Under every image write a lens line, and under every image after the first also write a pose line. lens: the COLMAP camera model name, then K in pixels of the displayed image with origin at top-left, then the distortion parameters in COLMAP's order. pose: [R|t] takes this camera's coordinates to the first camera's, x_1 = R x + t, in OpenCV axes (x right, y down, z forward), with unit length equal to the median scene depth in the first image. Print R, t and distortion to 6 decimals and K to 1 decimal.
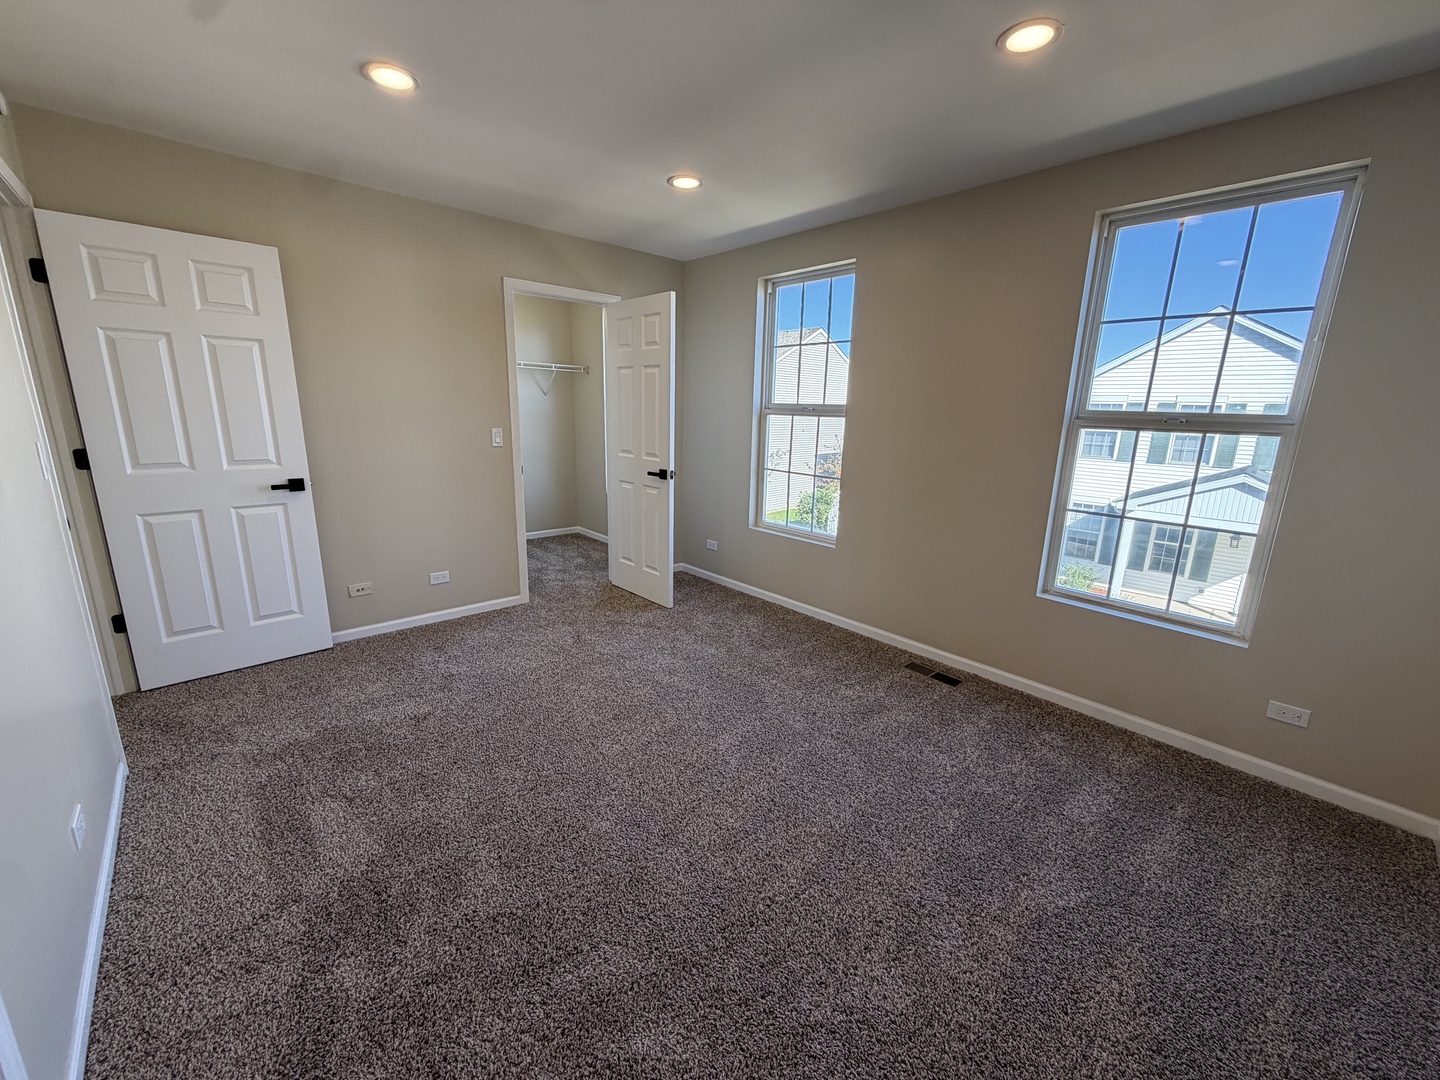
lens RADIAL K [[581.4, 0, 711.1], [0, 581.4, 534.7], [0, 0, 1]] dist [0.003940, 0.000217]
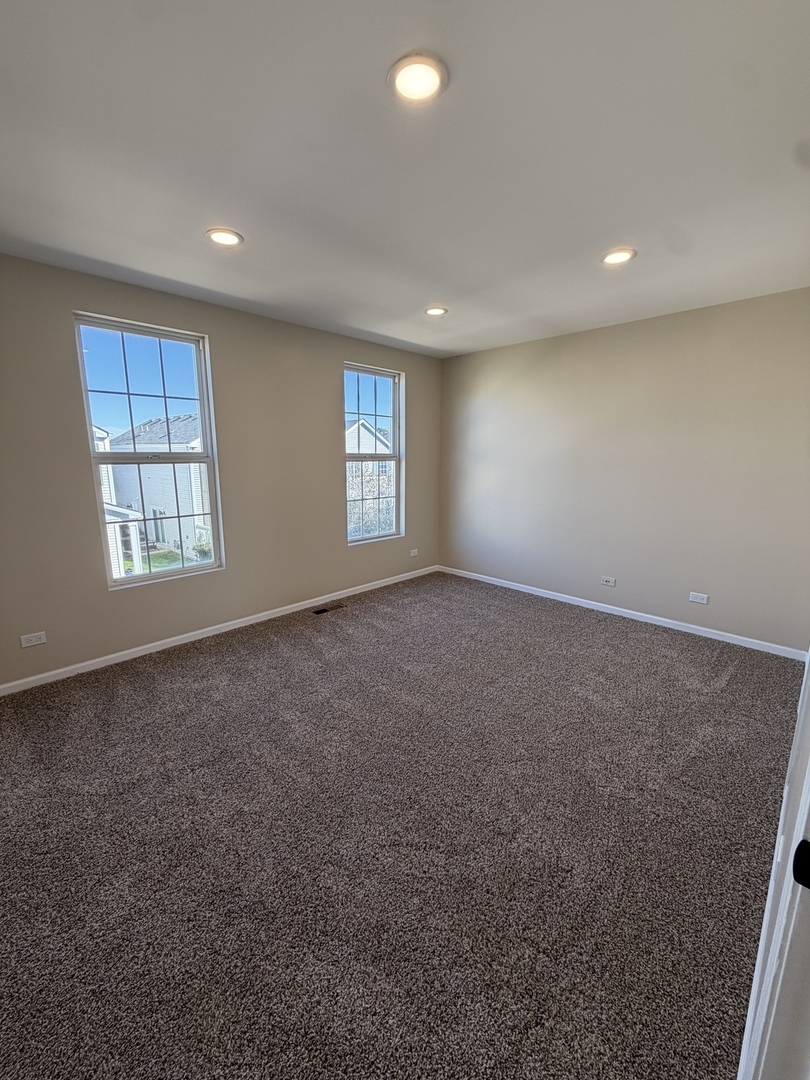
lens RADIAL K [[436.1, 0, 381.2], [0, 436.1, 538.1], [0, 0, 1]] dist [-0.044097, 0.000007]
pose [[-0.056386, -0.208769, 0.976338, -0.819620], [0.213607, 0.952729, 0.216057, -0.199767], [-0.975291, 0.220735, -0.009126, 0.809566]]
